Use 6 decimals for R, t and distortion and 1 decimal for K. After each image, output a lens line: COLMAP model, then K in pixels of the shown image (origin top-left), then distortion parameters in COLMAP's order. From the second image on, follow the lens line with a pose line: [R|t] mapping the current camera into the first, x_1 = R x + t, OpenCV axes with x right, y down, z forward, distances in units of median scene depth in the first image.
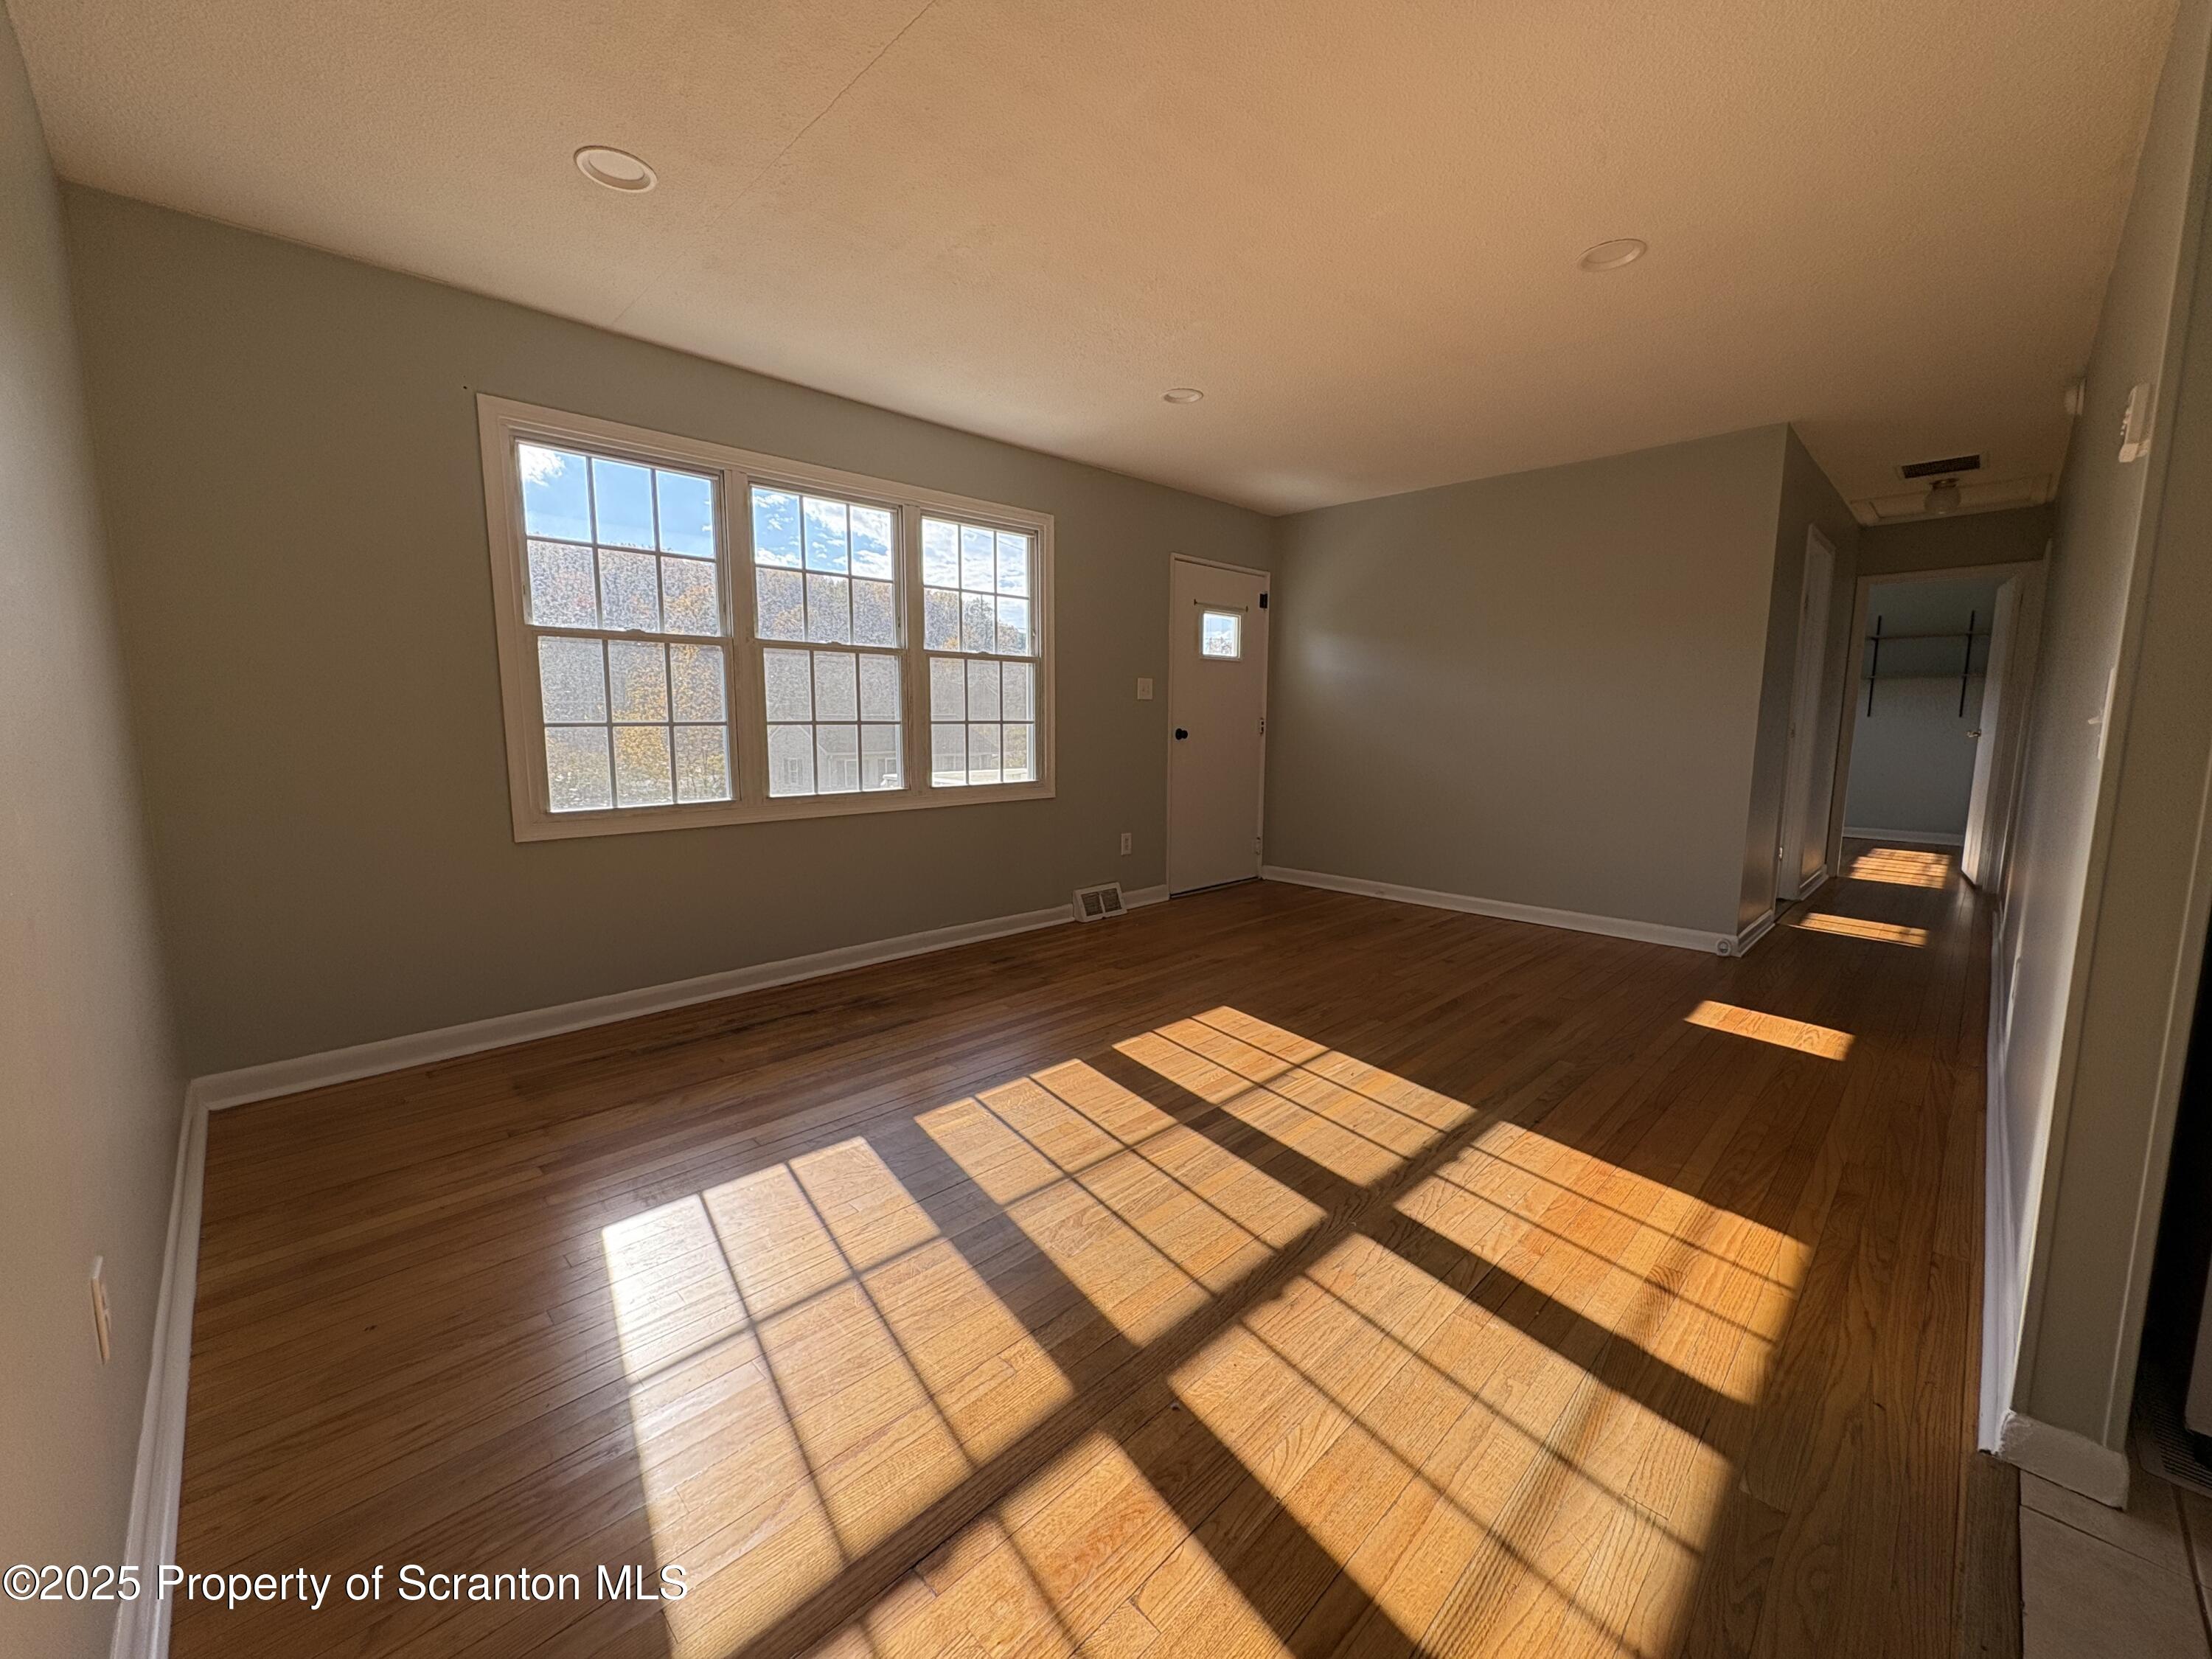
lens RADIAL K [[875.7, 0, 1108.9], [0, 875.7, 830.8], [0, 0, 1]] dist [-0.000782, 0.000227]
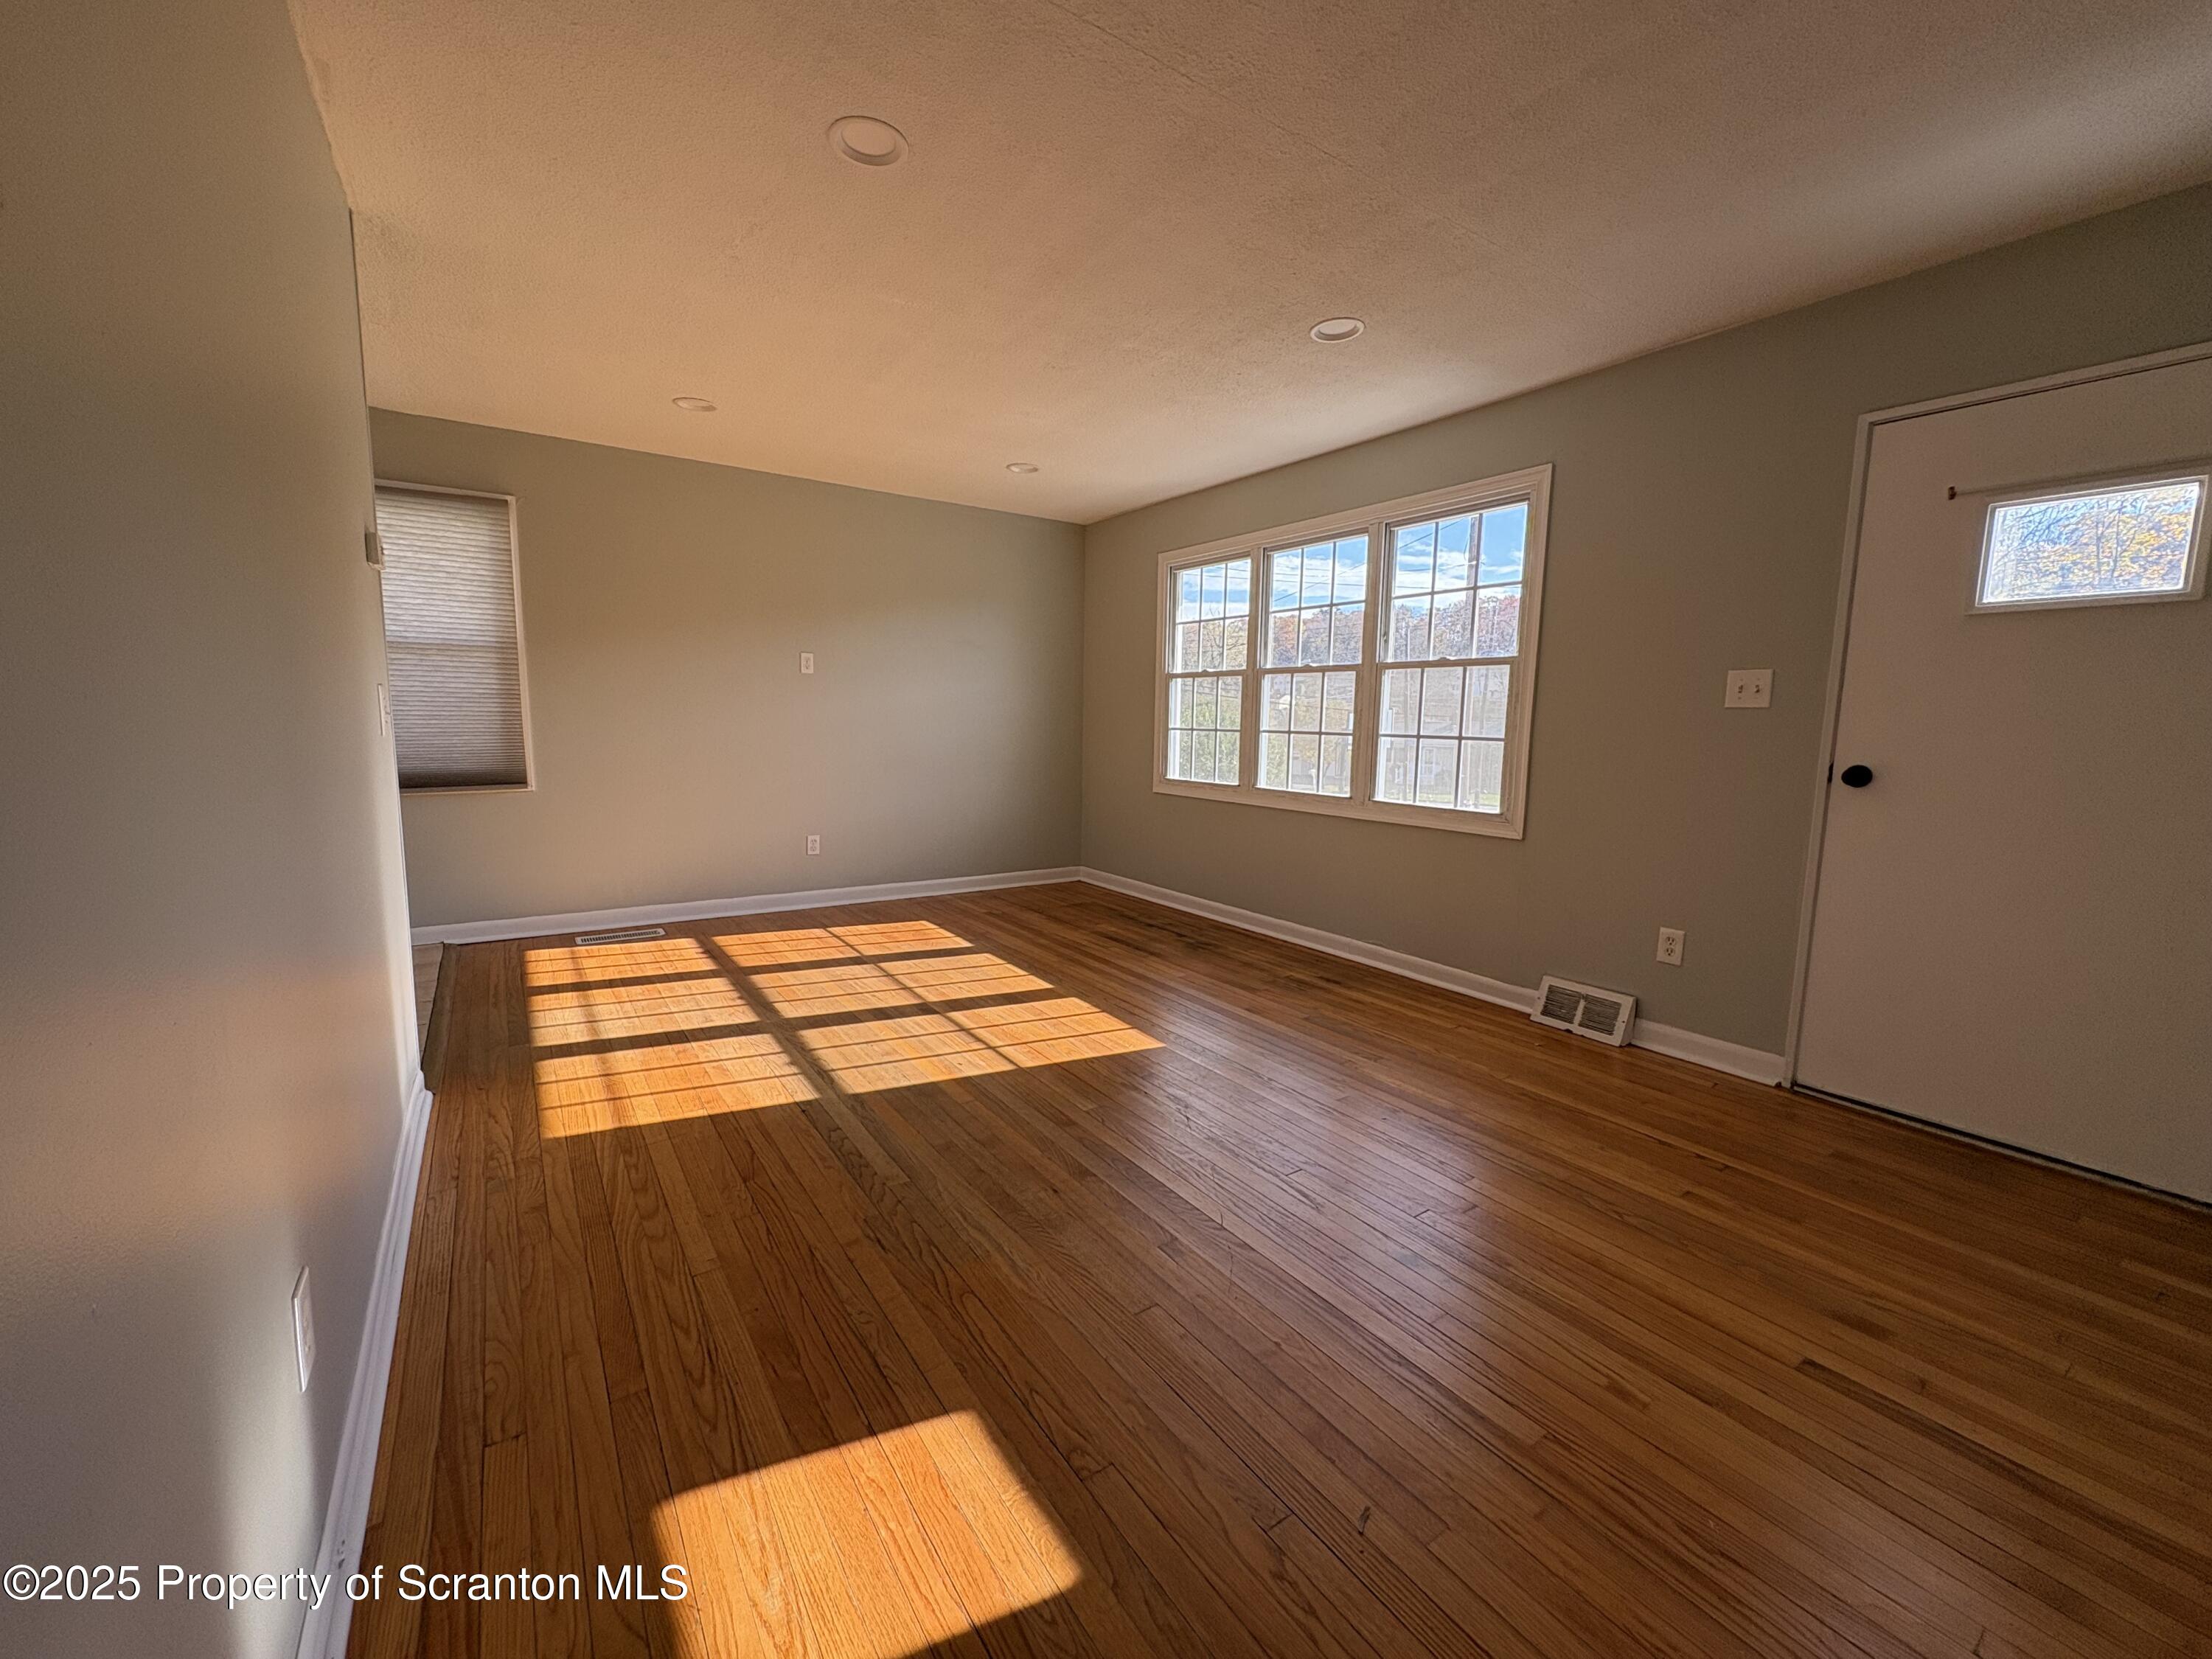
lens RADIAL K [[875.7, 0, 1100.2], [0, 875.7, 824.1], [0, 0, 1]] dist [-0.000782, 0.000227]
pose [[-0.178964, 0.112653, -0.977385, 1.162048], [-0.147422, 0.979137, 0.139849, -0.162798], [0.972748, 0.169116, -0.158623, 1.201777]]
